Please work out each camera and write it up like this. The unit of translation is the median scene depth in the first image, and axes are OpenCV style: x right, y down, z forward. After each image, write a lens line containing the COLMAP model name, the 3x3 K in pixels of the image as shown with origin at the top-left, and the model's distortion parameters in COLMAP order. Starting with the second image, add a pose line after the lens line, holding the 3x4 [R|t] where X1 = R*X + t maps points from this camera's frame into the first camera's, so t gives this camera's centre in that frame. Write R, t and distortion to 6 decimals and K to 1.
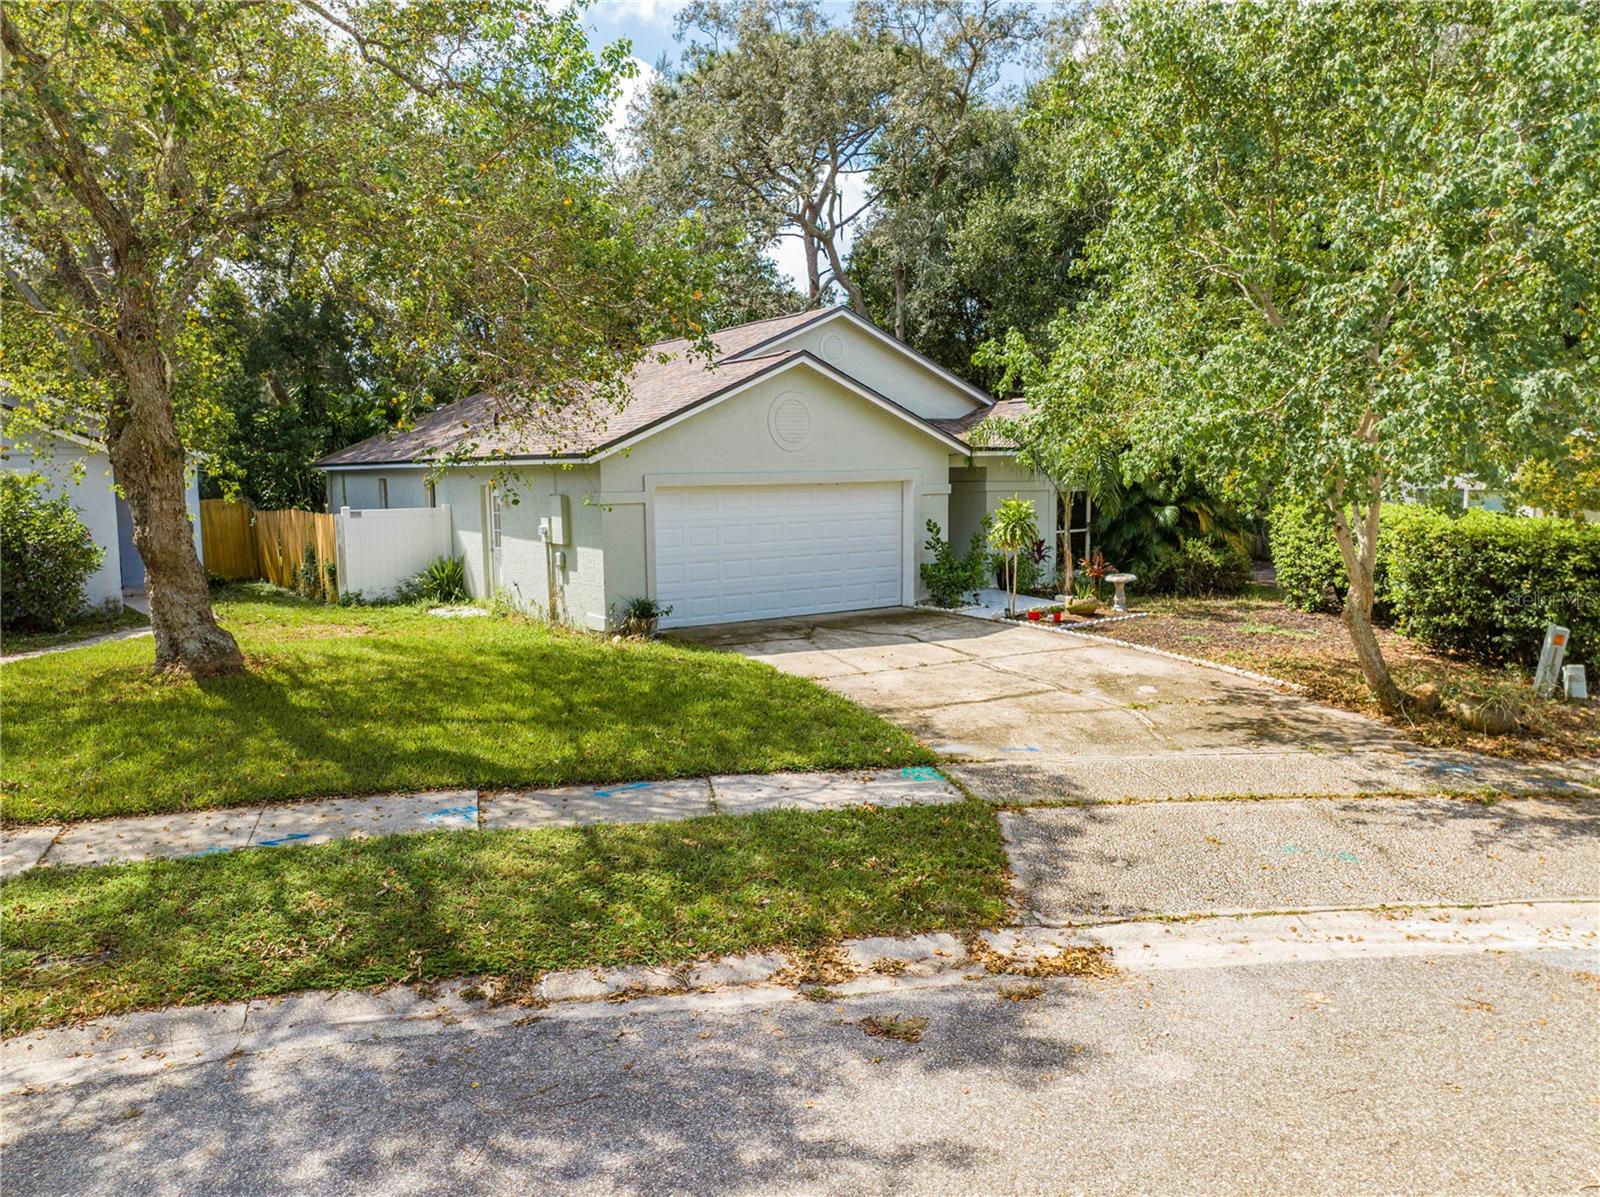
lens RADIAL K [[1126.4, 0, 800.0], [0, 1126.4, 598.5], [0, 0, 1]] dist [-0.040902, -0.003395]
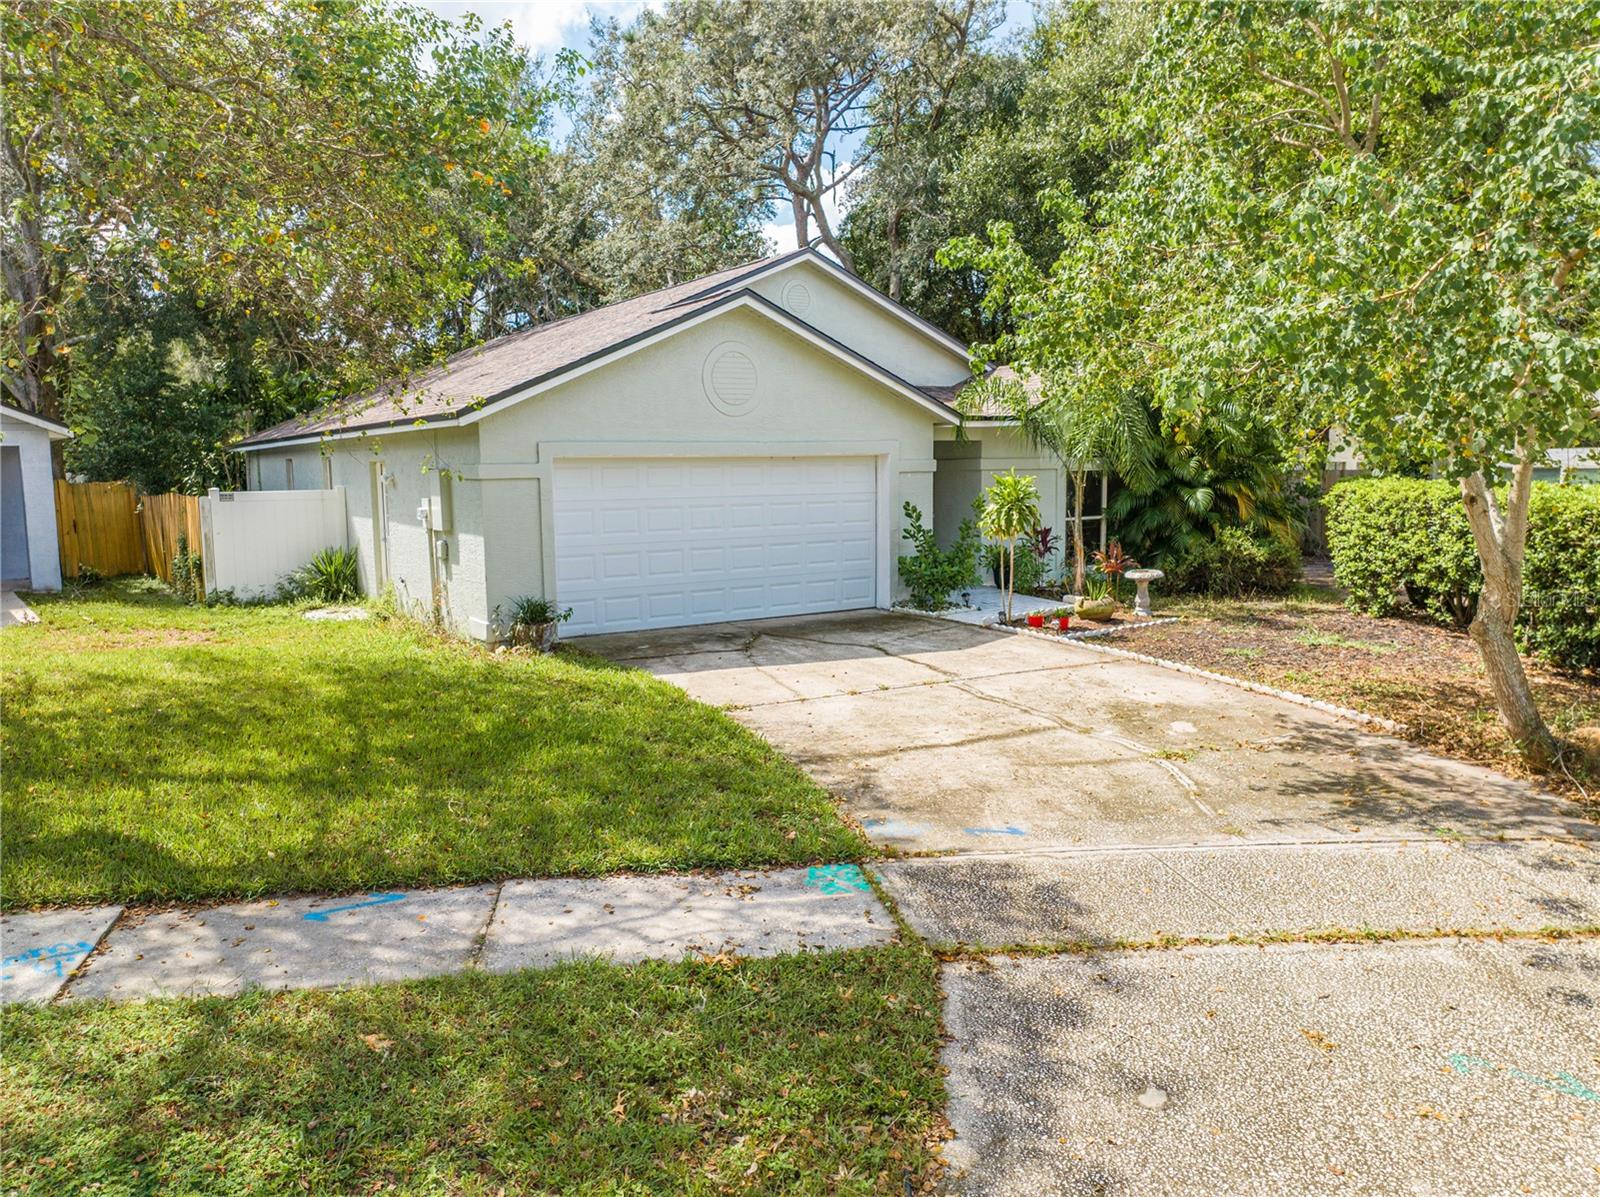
lens RADIAL K [[1126.4, 0, 800.0], [0, 1126.4, 598.5], [0, 0, 1]] dist [-0.040902, -0.003395]
pose [[0.999893, 0.002095, -0.014484, 0.053827], [-0.002058, 0.999995, 0.002550, -0.002601], [0.014489, -0.002520, 0.999892, 0.202884]]
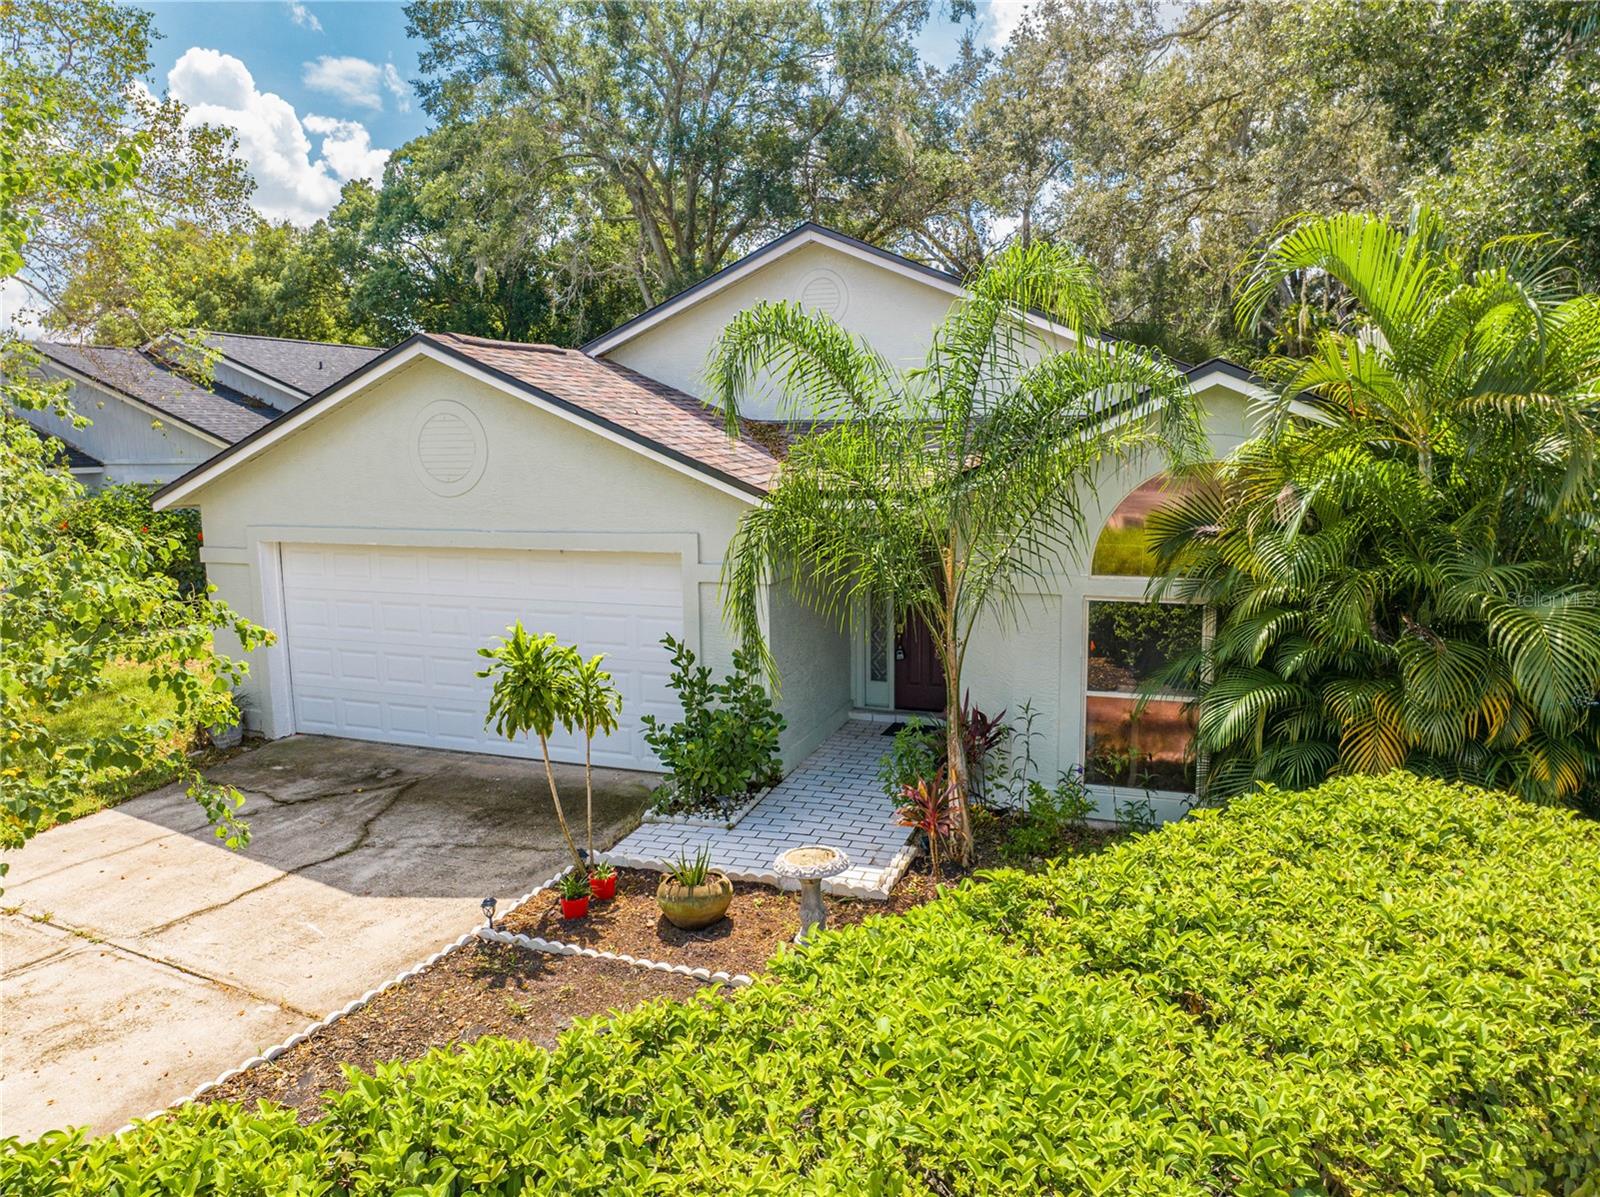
lens RADIAL K [[1128.1, 0, 800.0], [0, 1128.1, 598.5], [0, 0, 1]] dist [-0.051442, 0.019607]
pose [[0.582966, 0.127701, -0.802398, 0.627985], [-0.096247, 0.991472, 0.087866, -0.153168], [0.806776, 0.026006, 0.590285, 0.819999]]
